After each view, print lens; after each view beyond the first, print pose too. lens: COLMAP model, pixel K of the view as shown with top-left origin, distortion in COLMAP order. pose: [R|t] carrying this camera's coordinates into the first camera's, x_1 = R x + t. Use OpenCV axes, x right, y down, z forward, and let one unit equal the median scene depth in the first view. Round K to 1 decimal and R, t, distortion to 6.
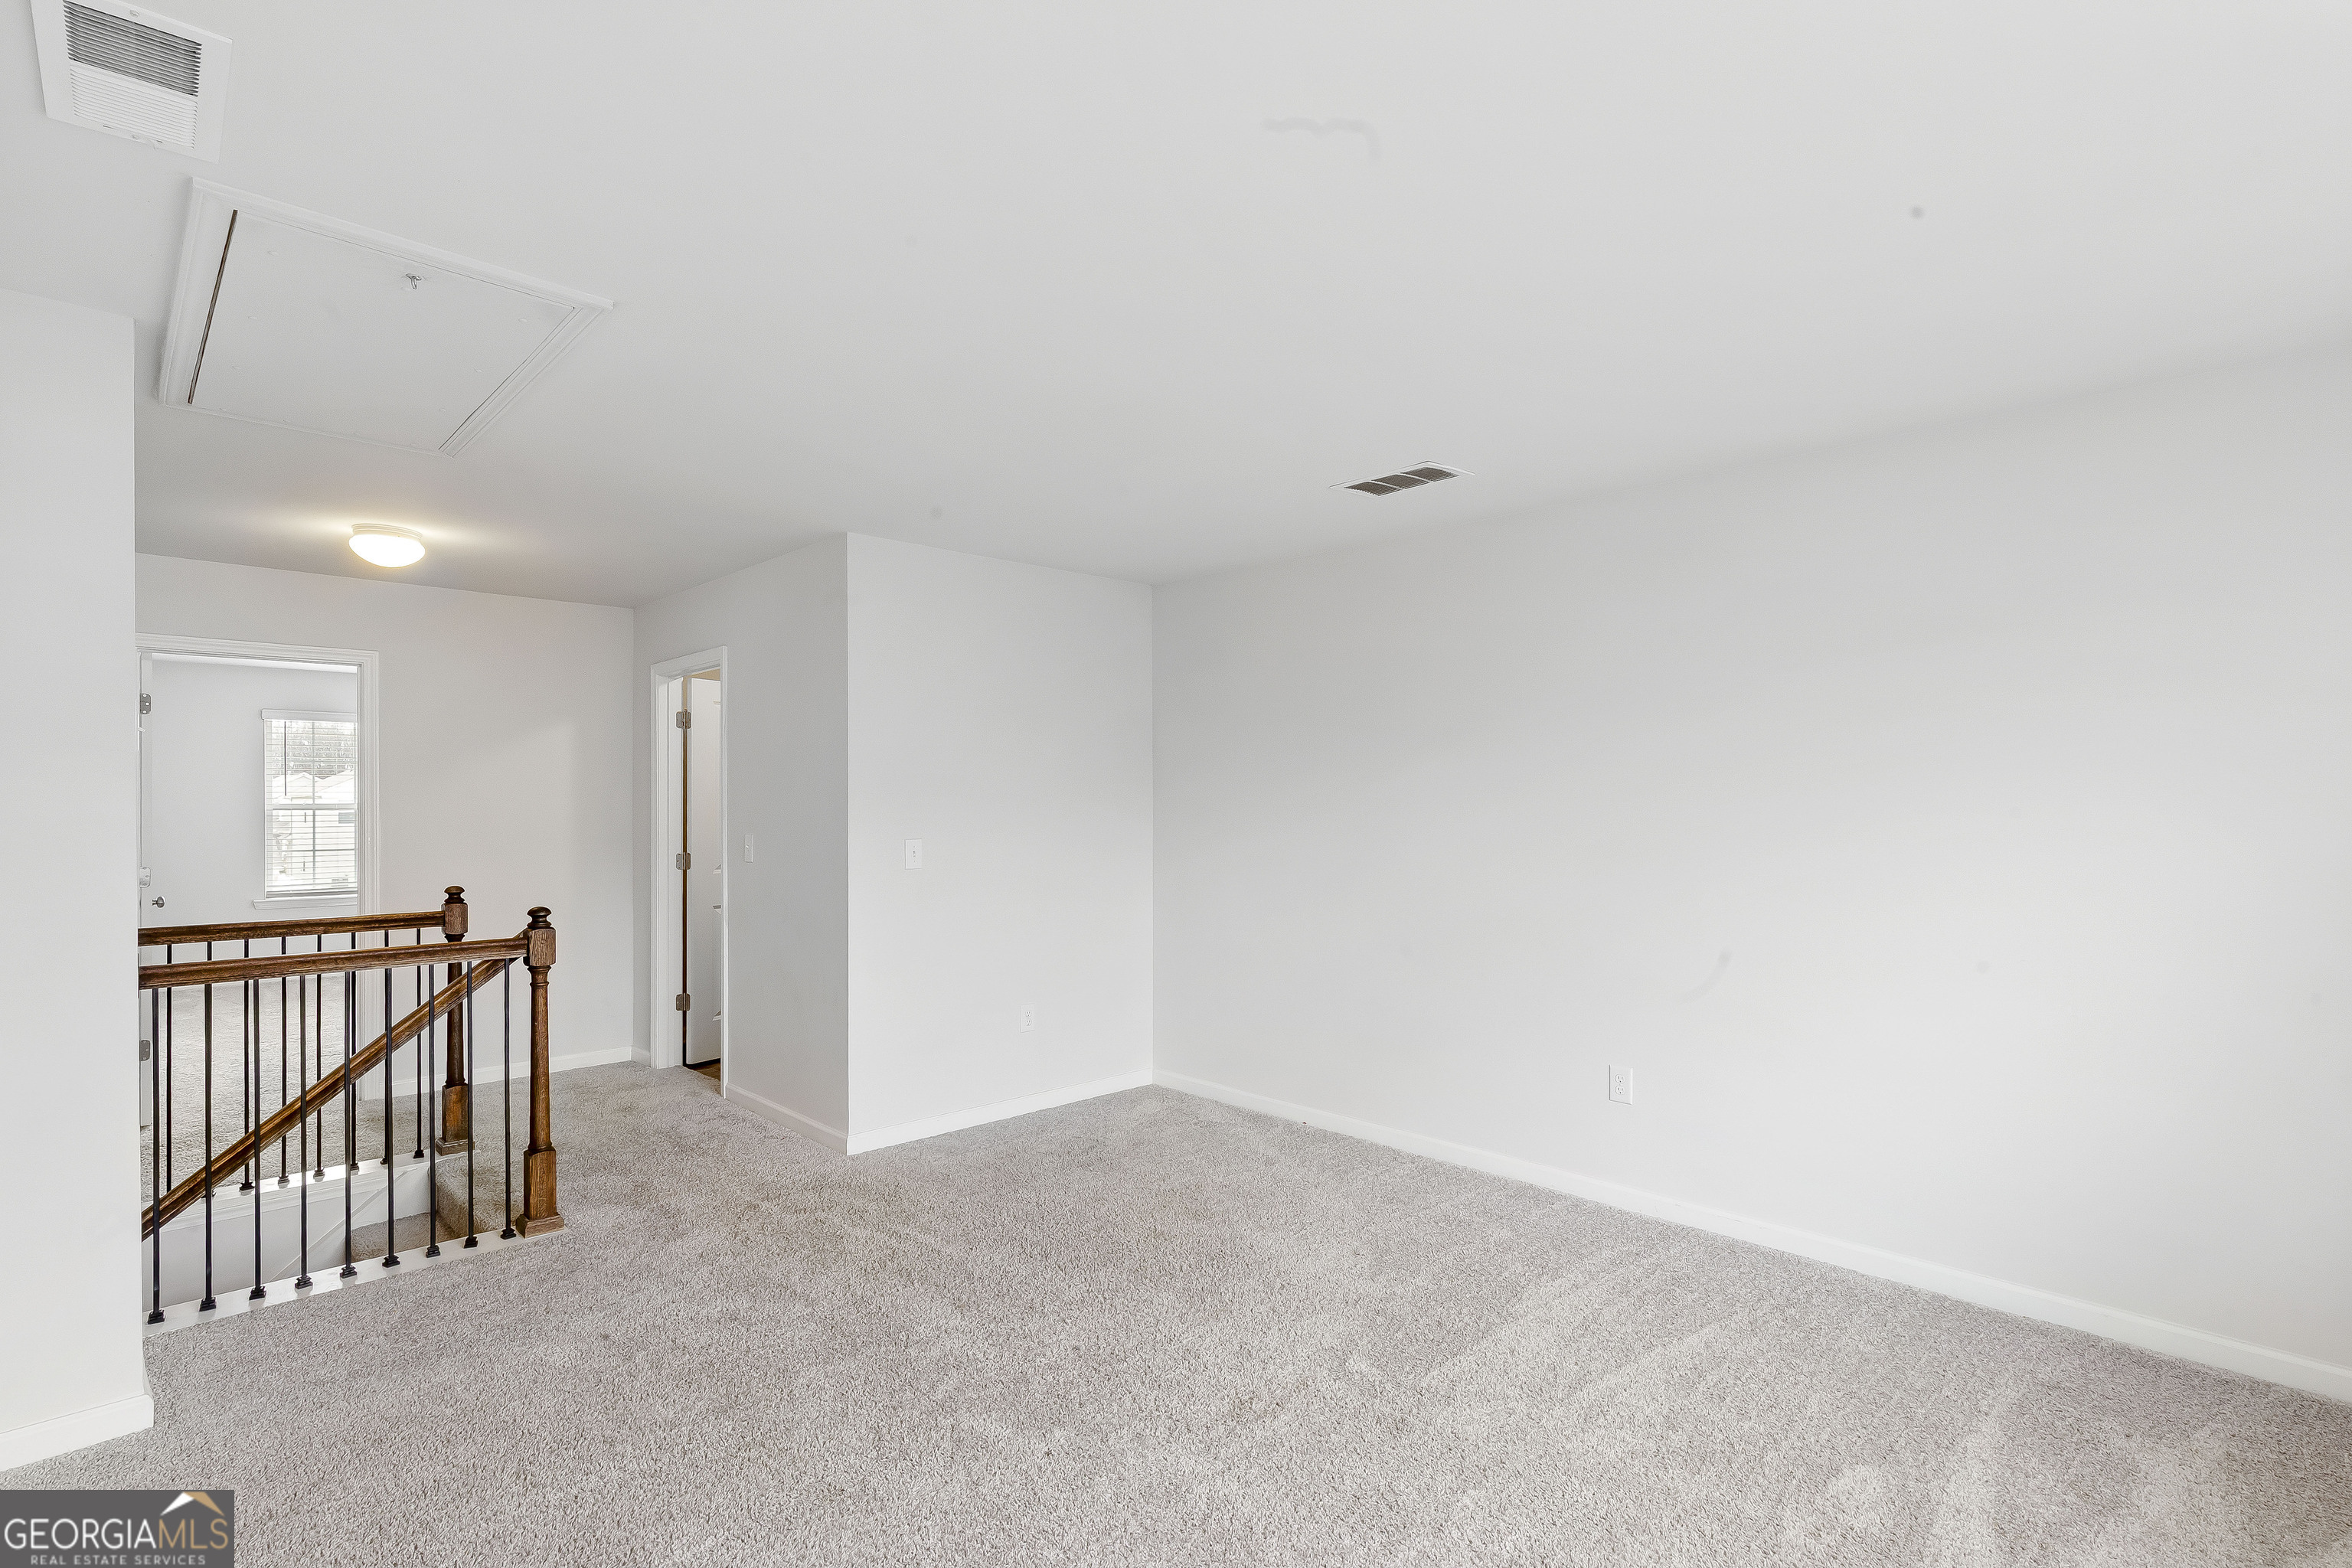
lens RADIAL K [[1102.5, 0, 1186.5], [0, 1102.5, 793.9], [0, 0, 1]] dist [0.009304, -0.001828]
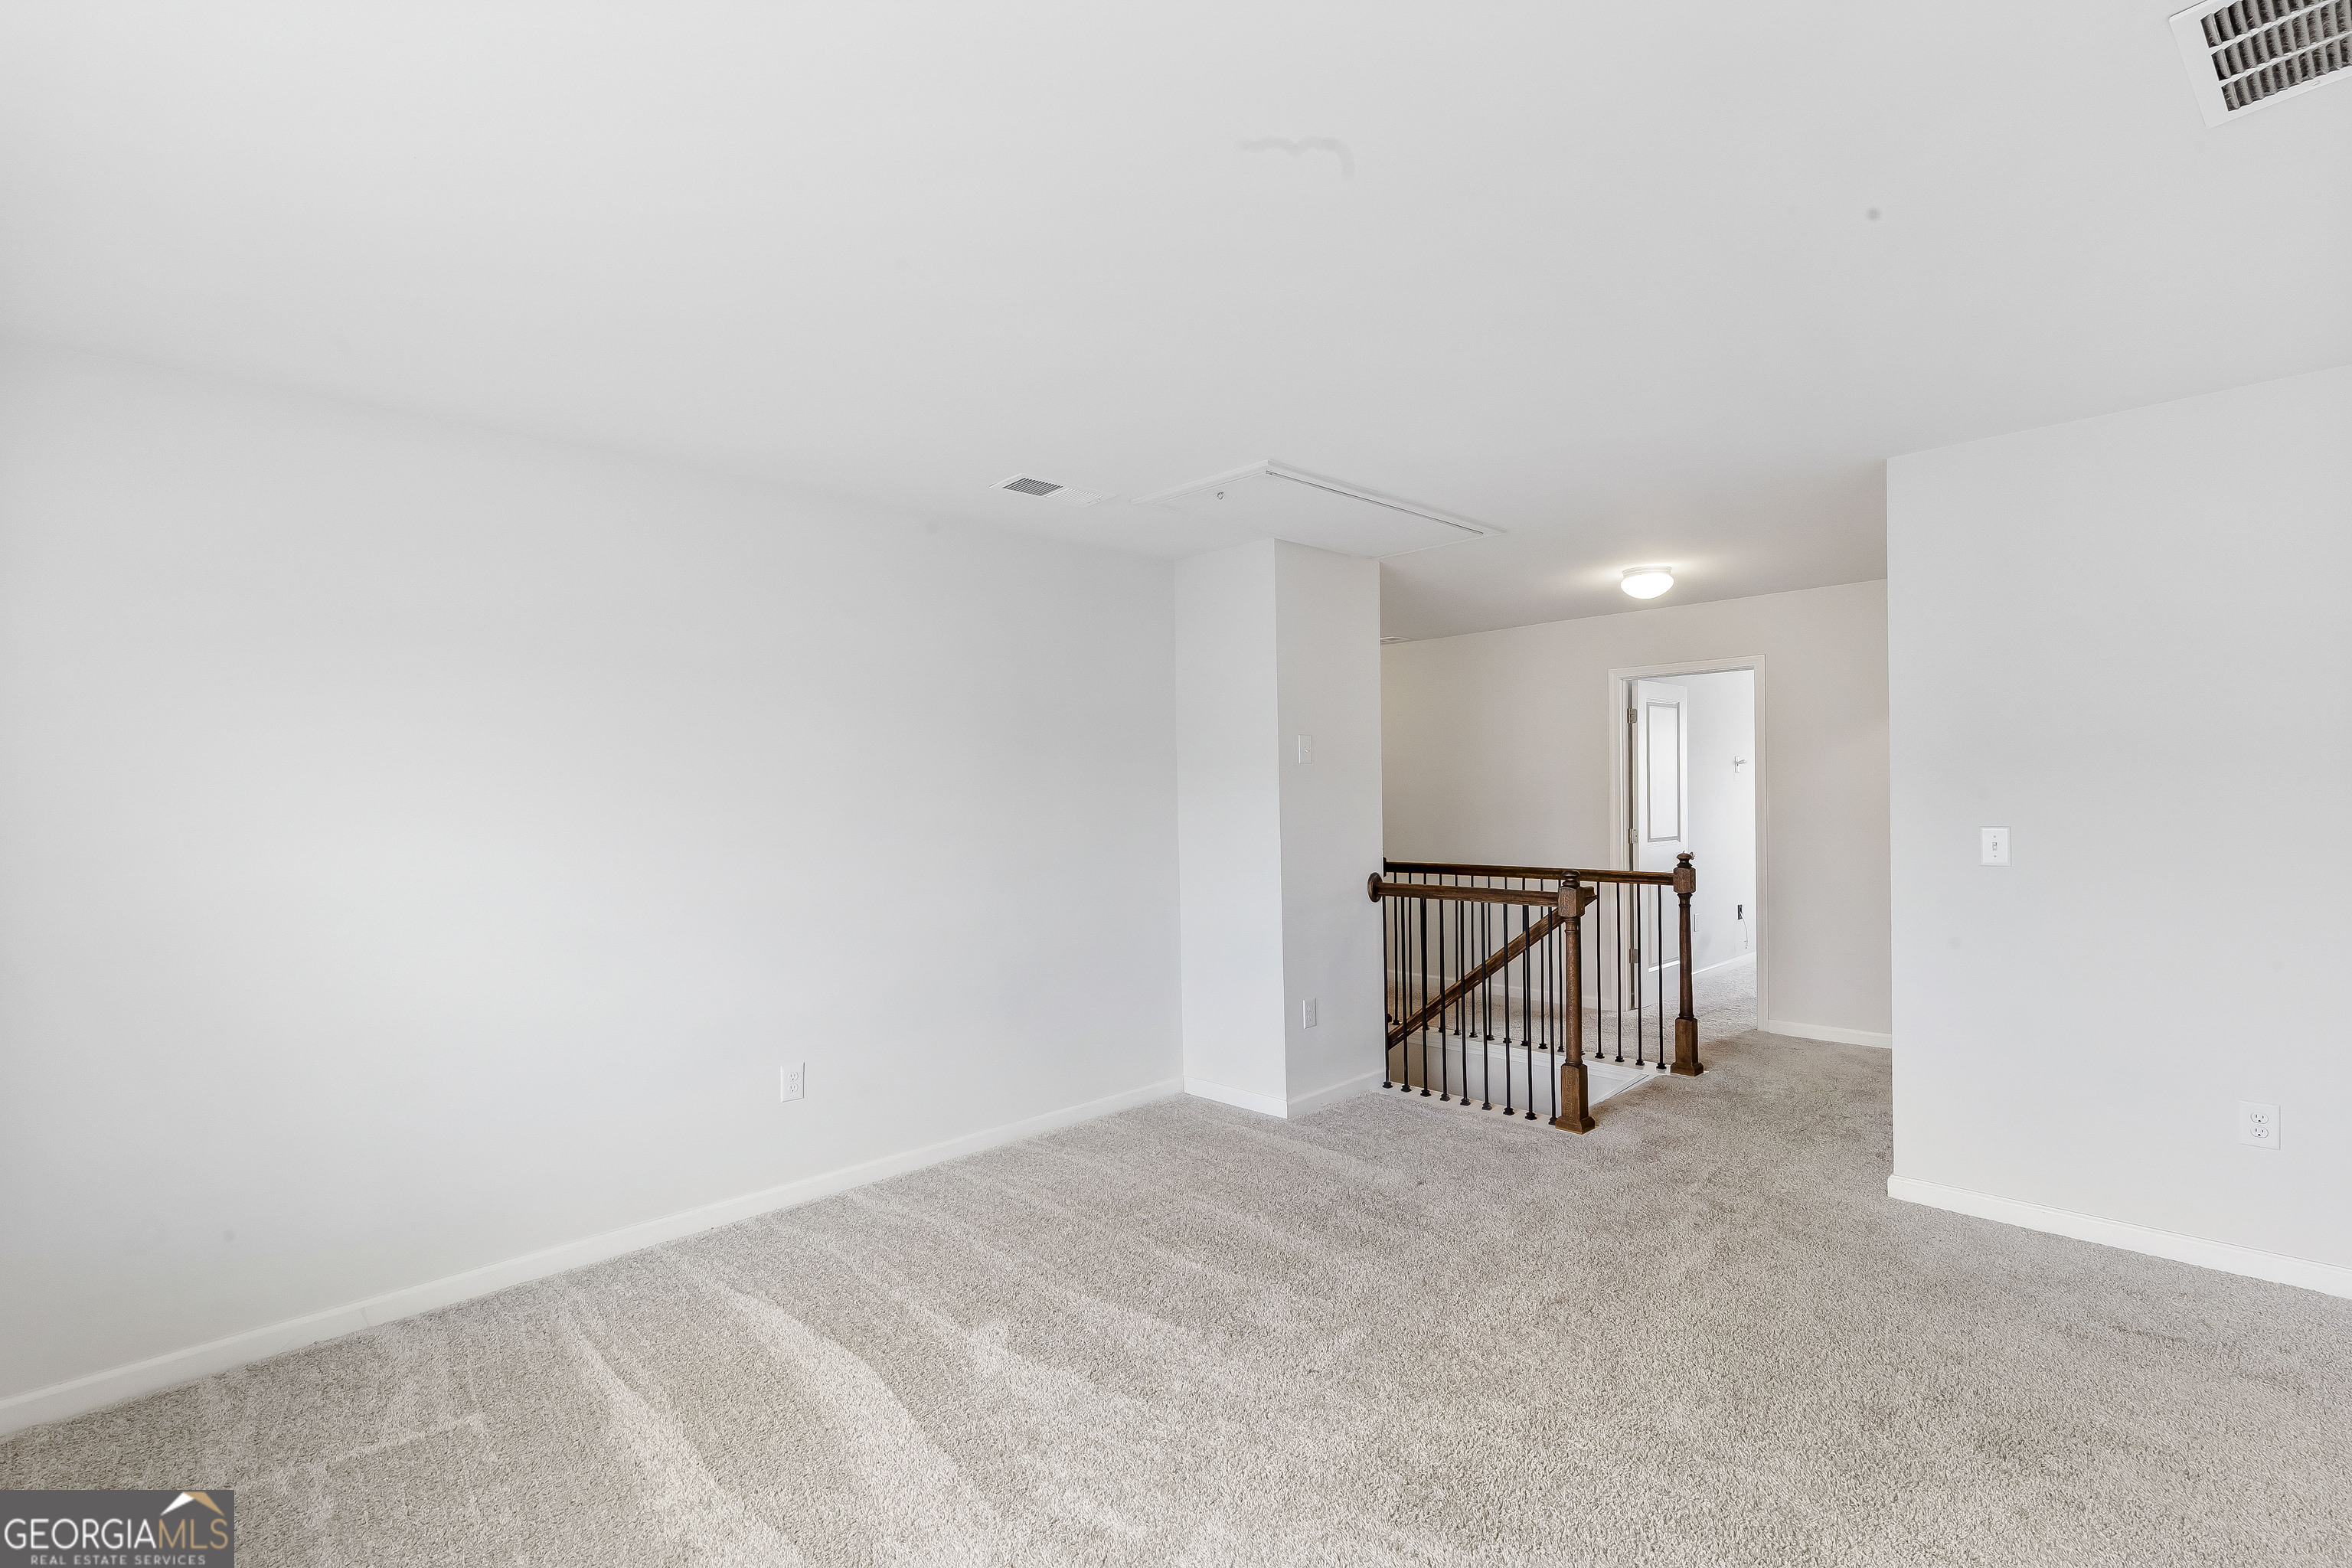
lens RADIAL K [[1102.5, 0, 1186.9], [0, 1102.5, 794.7], [0, 0, 1]] dist [0.009304, -0.001828]
pose [[-0.012646, 0.006001, -0.999902, 0.653759], [0.031713, 0.999481, 0.005597, -0.003451], [0.999417, -0.031639, -0.012830, 0.577348]]
